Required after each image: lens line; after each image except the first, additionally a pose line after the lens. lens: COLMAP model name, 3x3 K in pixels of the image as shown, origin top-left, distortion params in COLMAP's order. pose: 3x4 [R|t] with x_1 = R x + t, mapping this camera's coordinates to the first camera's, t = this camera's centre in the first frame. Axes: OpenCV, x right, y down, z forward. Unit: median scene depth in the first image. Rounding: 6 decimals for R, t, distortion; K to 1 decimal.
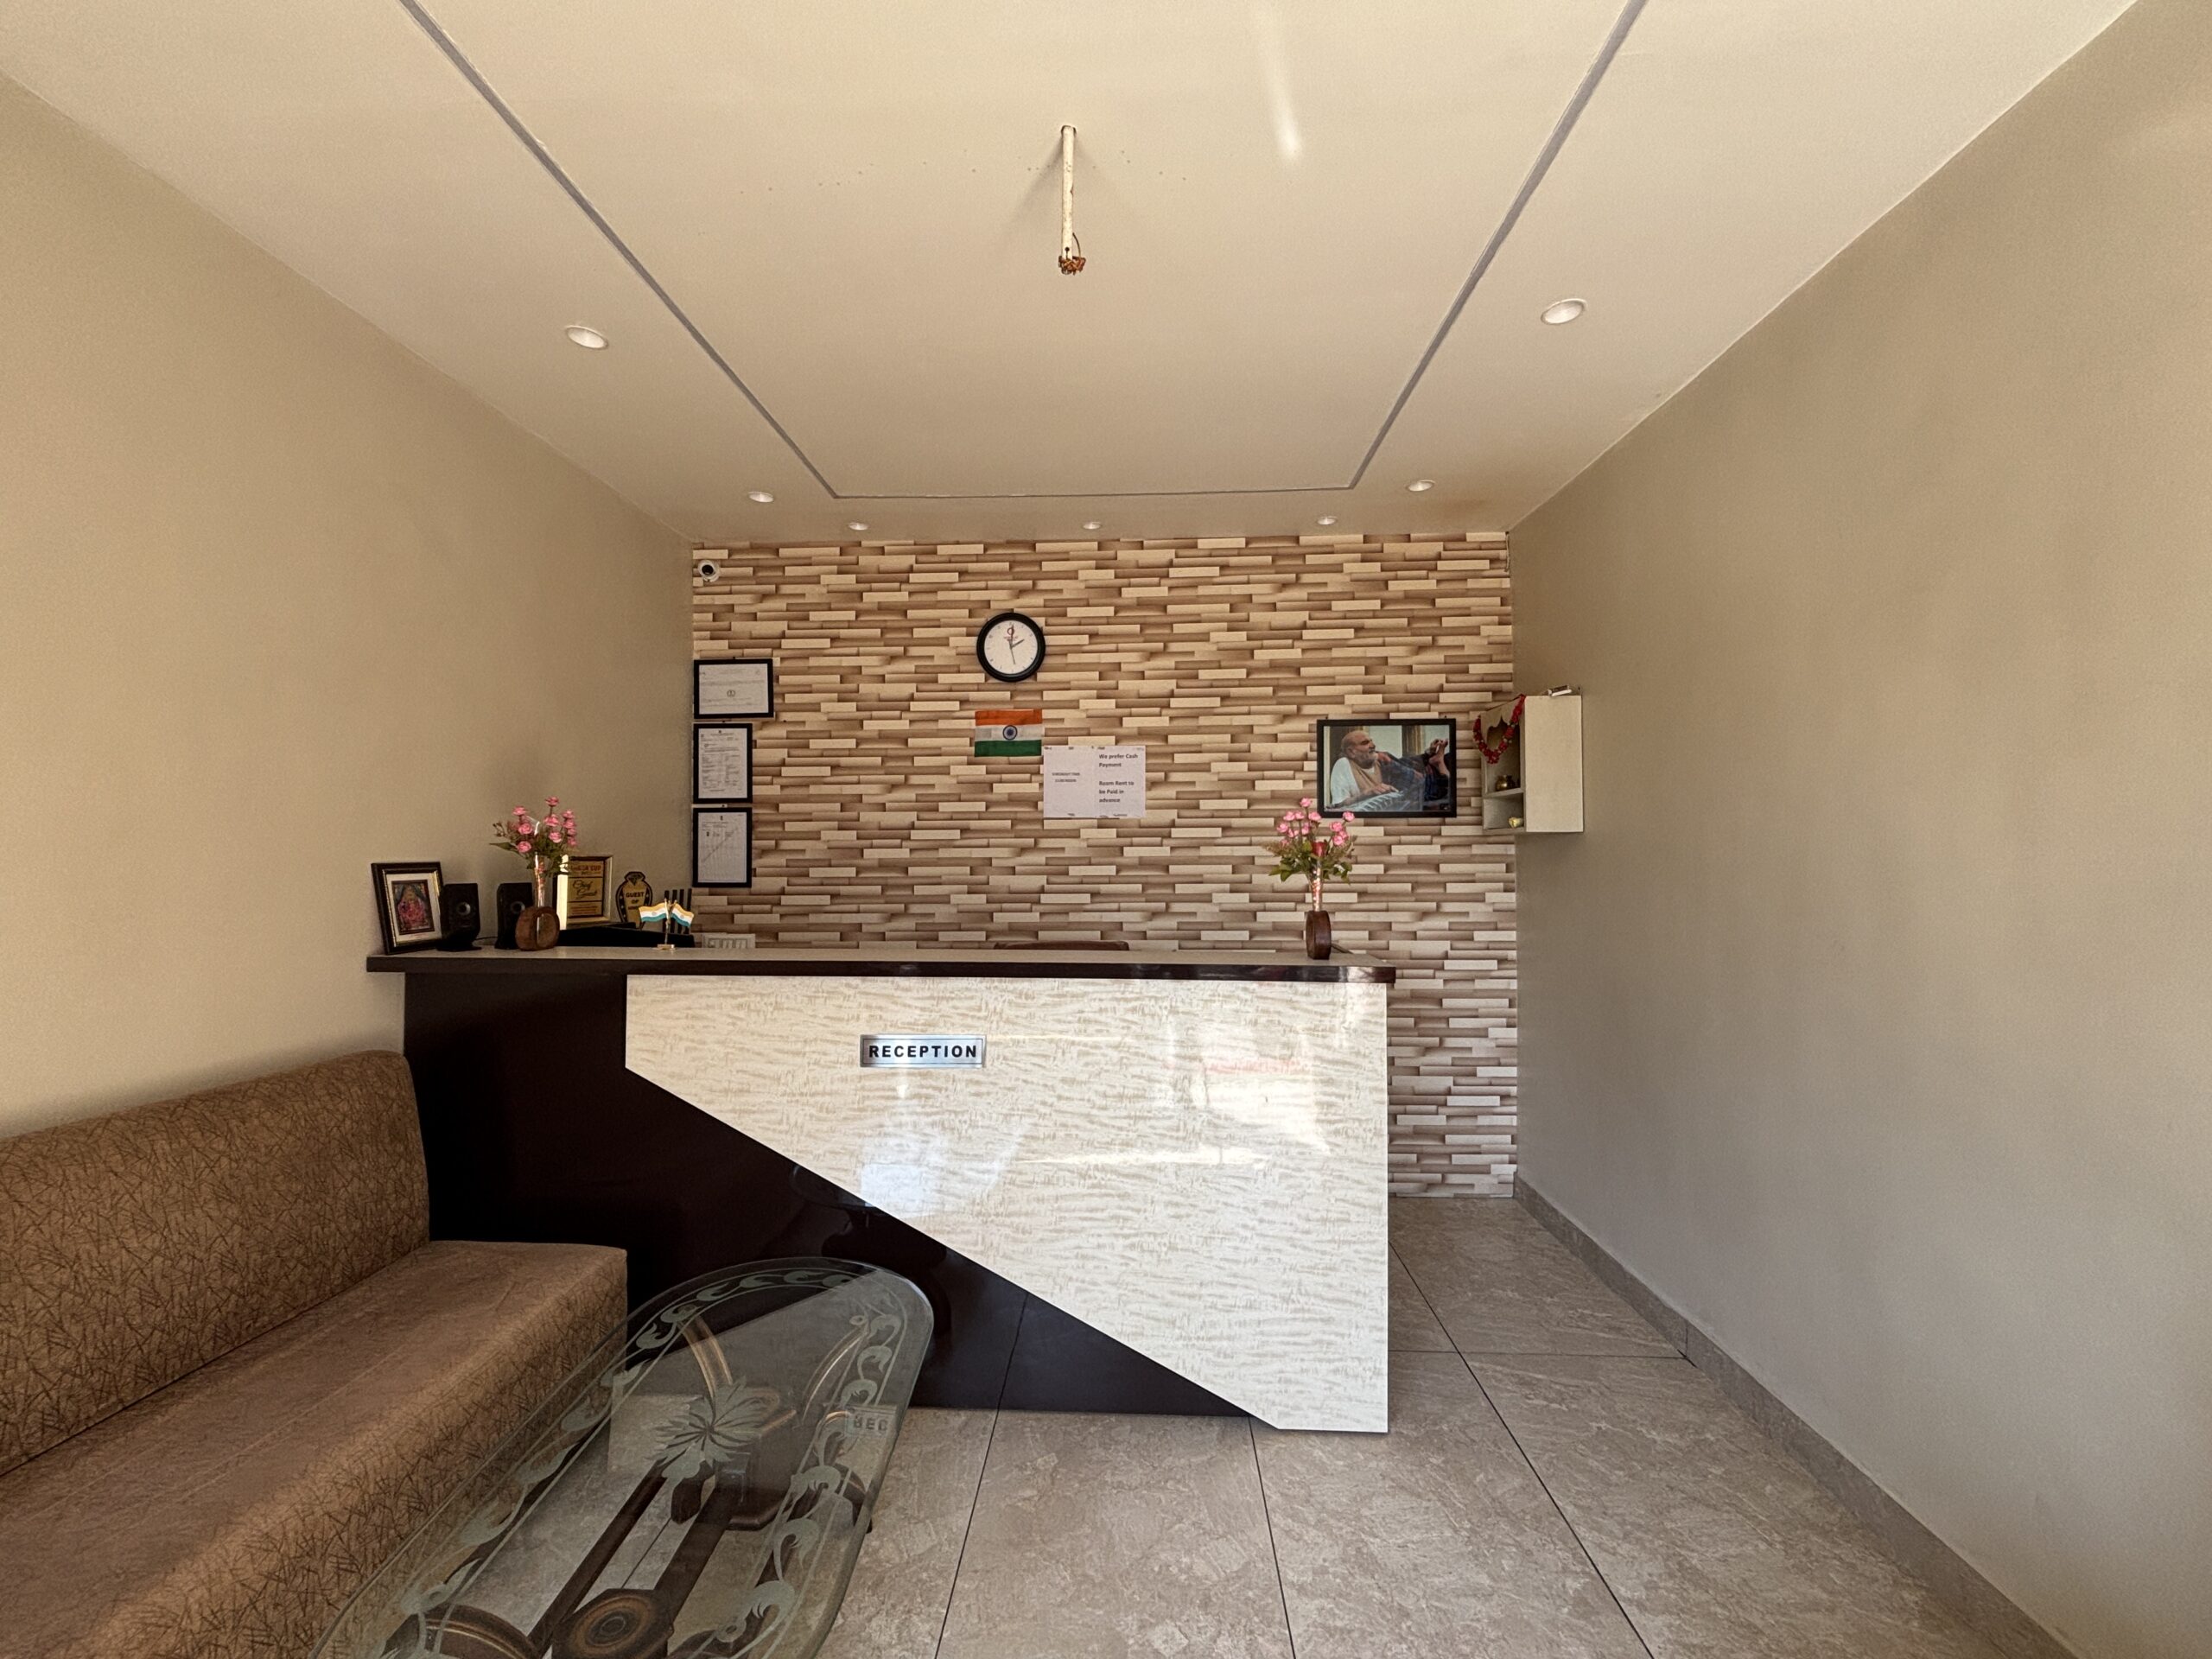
lens RADIAL K [[883.7, 0, 1100.4], [0, 883.7, 824.9], [0, 0, 1]] dist [-0.000785, -0.000966]
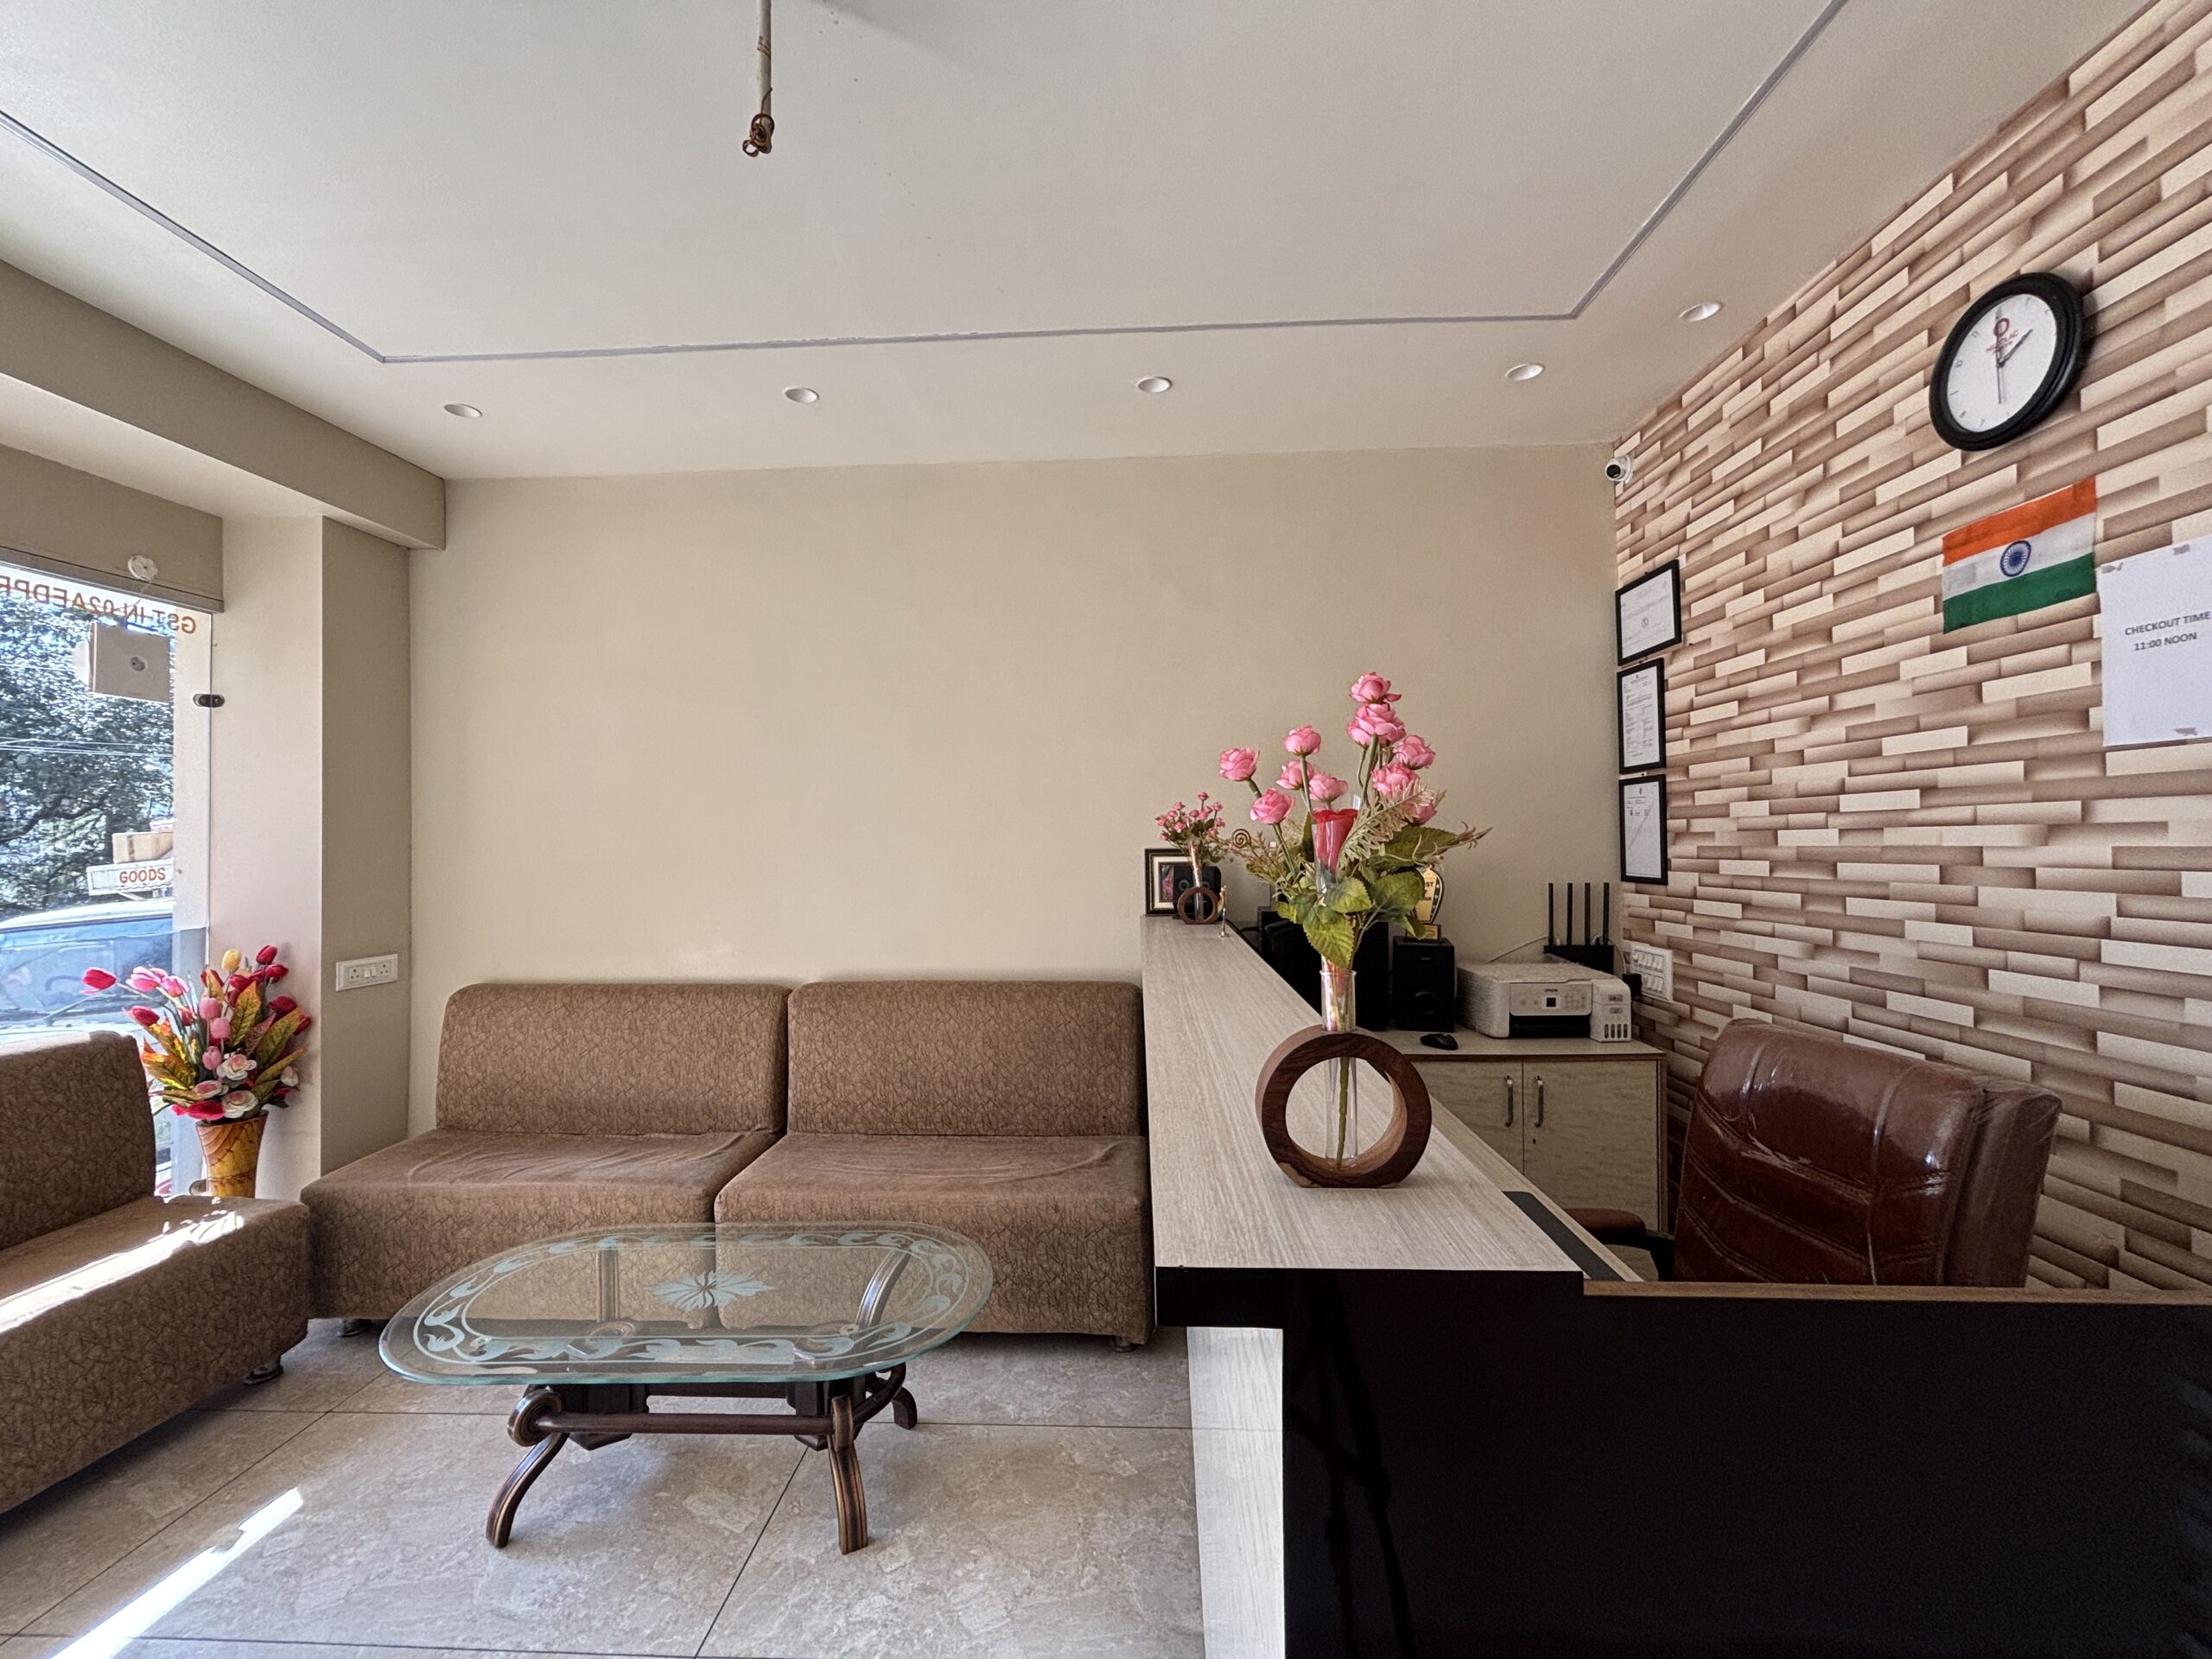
lens RADIAL K [[883.7, 0, 1100.4], [0, 883.7, 824.9], [0, 0, 1]] dist [-0.000785, -0.000966]
pose [[0.008809, -0.016187, -0.999830, 0.323443], [0.038575, 0.999130, -0.015836, 0.015392], [0.999217, -0.038429, 0.009426, 0.538361]]
